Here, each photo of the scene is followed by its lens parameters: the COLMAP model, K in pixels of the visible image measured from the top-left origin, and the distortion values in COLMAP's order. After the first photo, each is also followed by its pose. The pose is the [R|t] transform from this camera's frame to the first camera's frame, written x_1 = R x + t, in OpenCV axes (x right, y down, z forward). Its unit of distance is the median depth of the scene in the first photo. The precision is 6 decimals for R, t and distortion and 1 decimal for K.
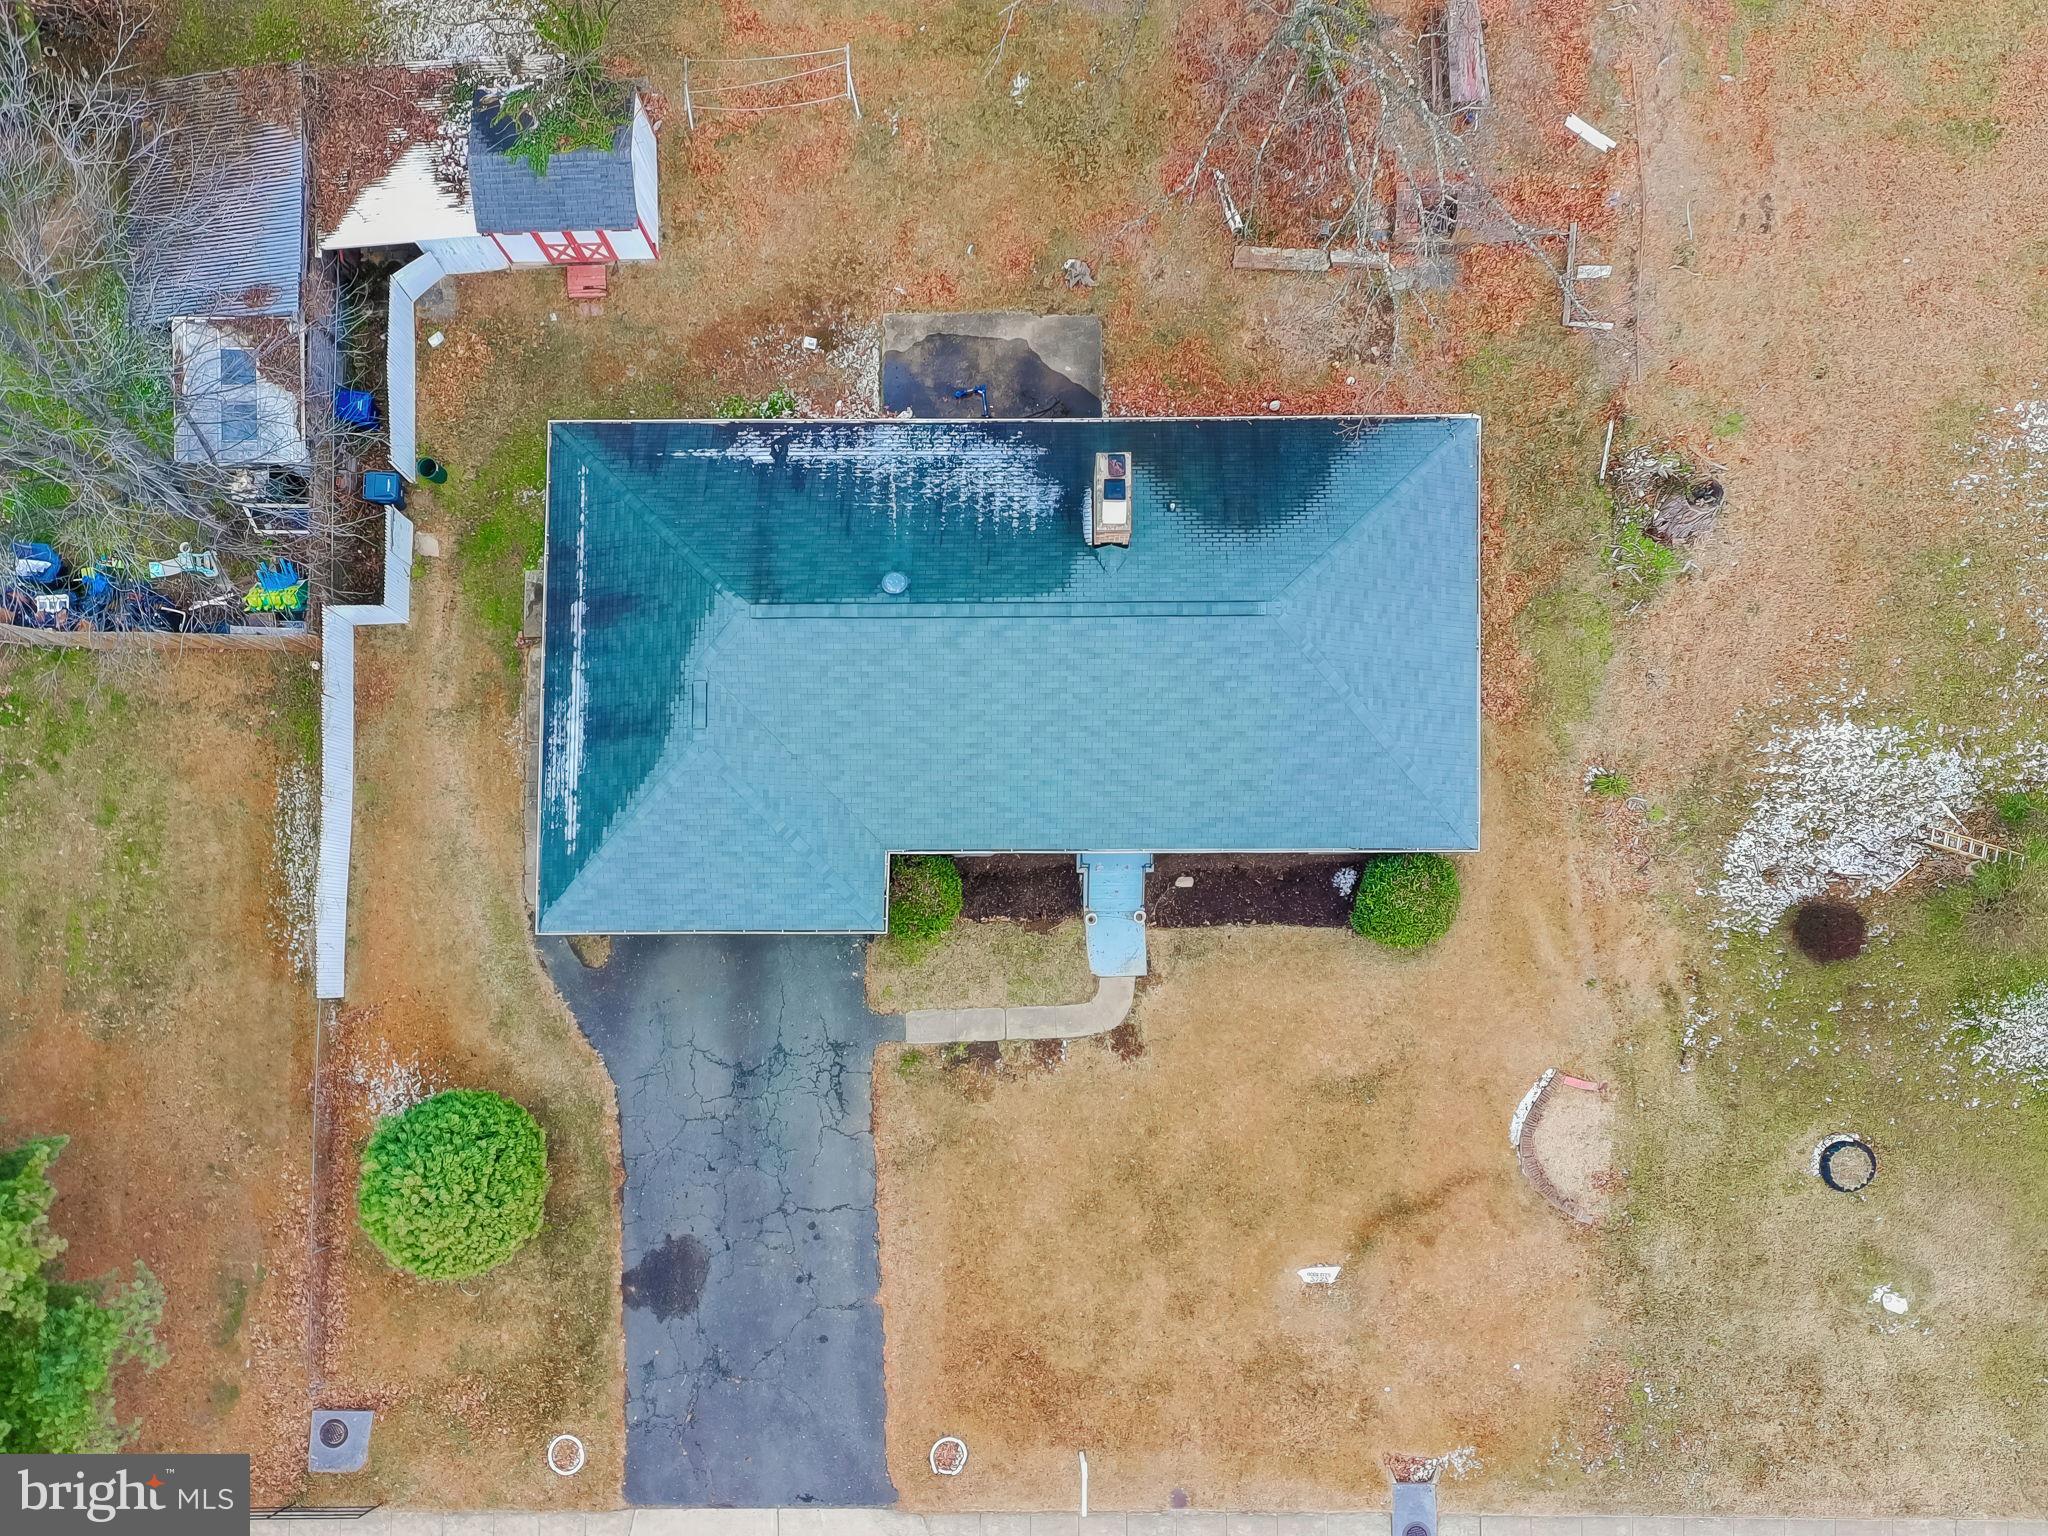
lens RADIAL K [[1468.8, 0, 996.3], [0, 1468.8, 820.9], [0, 0, 1]] dist [0.087557, -0.079788]
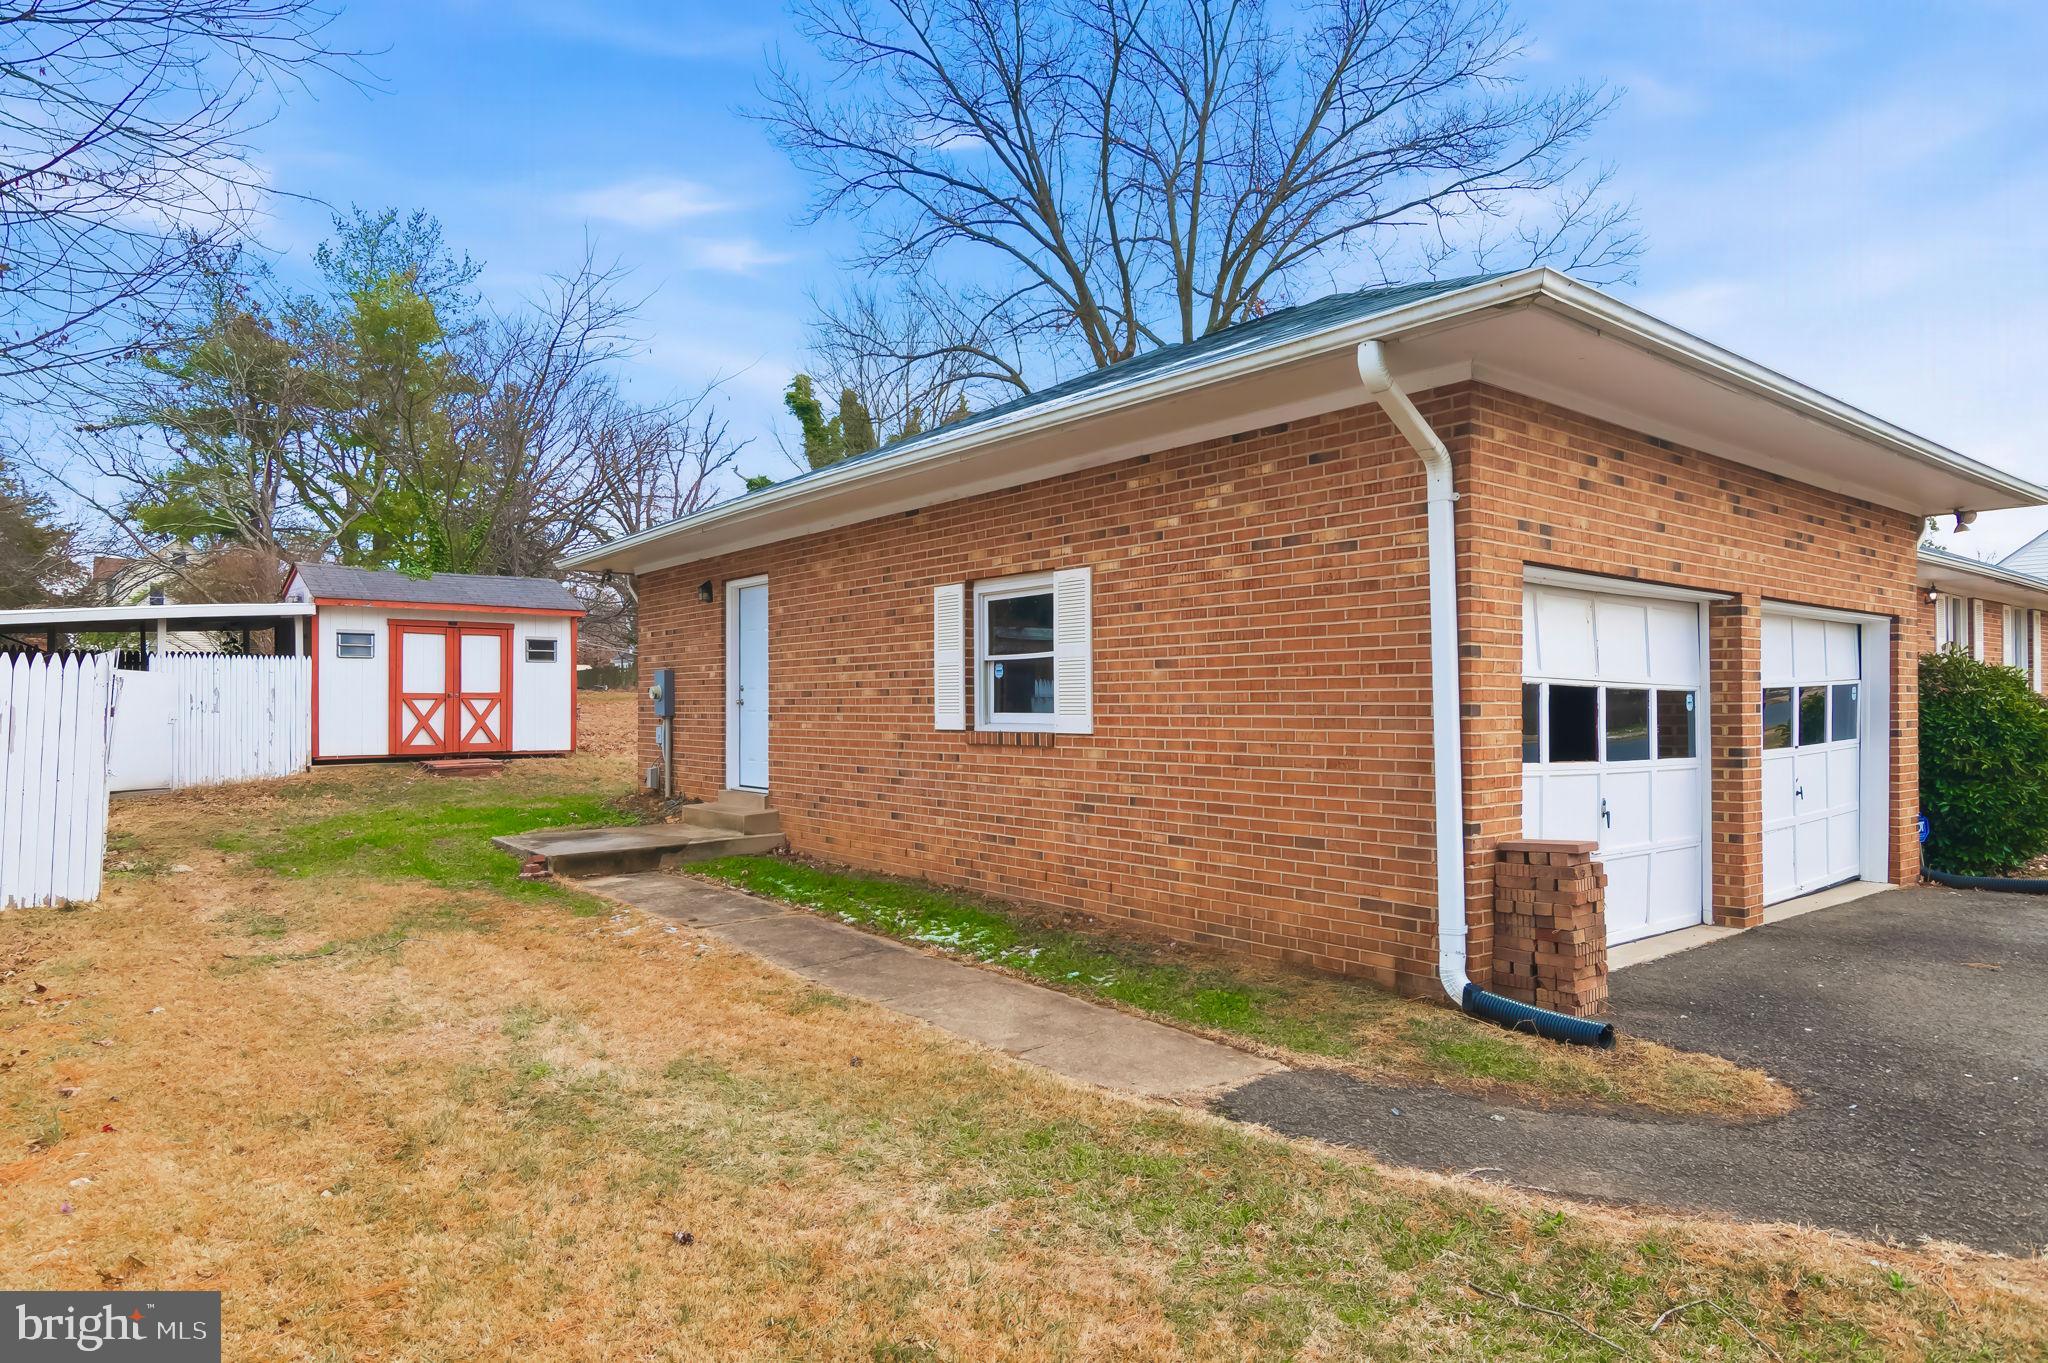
lens RADIAL K [[1200.4, 0, 1018.9], [0, 1200.4, 705.2], [0, 0, 1]] dist [-0.001224, -0.000201]
pose [[0.782505, 0.005674, 0.622618, -0.408314], [0.620014, 0.084709, -0.780005, 0.140982], [-0.057167, 0.996390, 0.062767, 0.962297]]
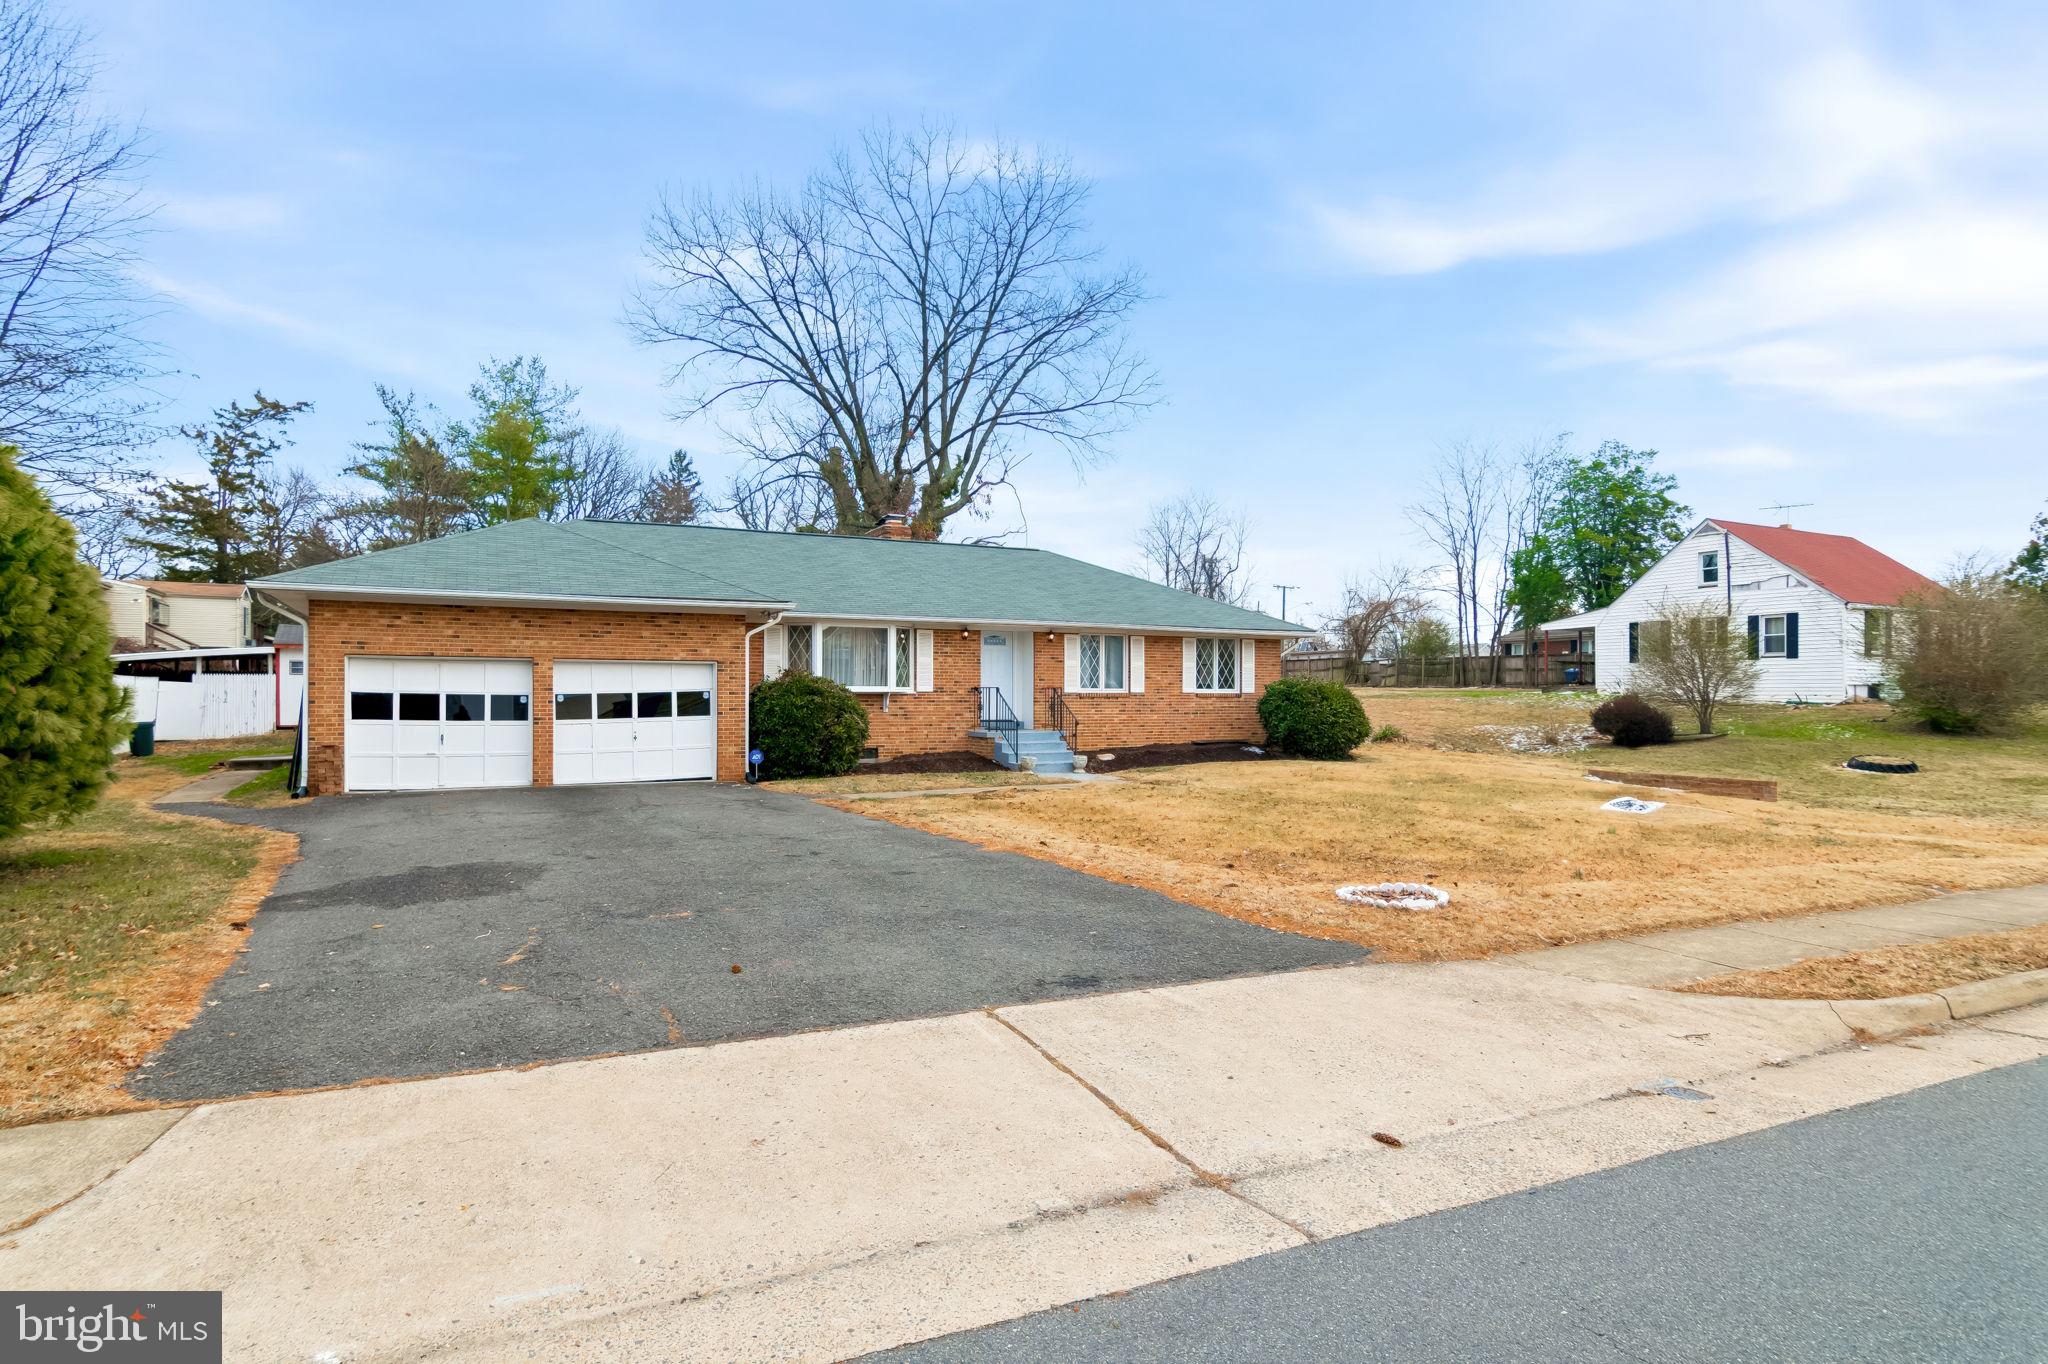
lens RADIAL K [[1101.7, 0, 1007.2], [0, 1101.7, 702.5], [0, 0, 1]] dist [-0.000916, 0.001542]
pose [[0.896039, 0.005924, 0.443935, -0.210459], [0.441723, 0.088674, -0.892758, 0.590241], [-0.044655, 0.996043, 0.076838, 0.921665]]
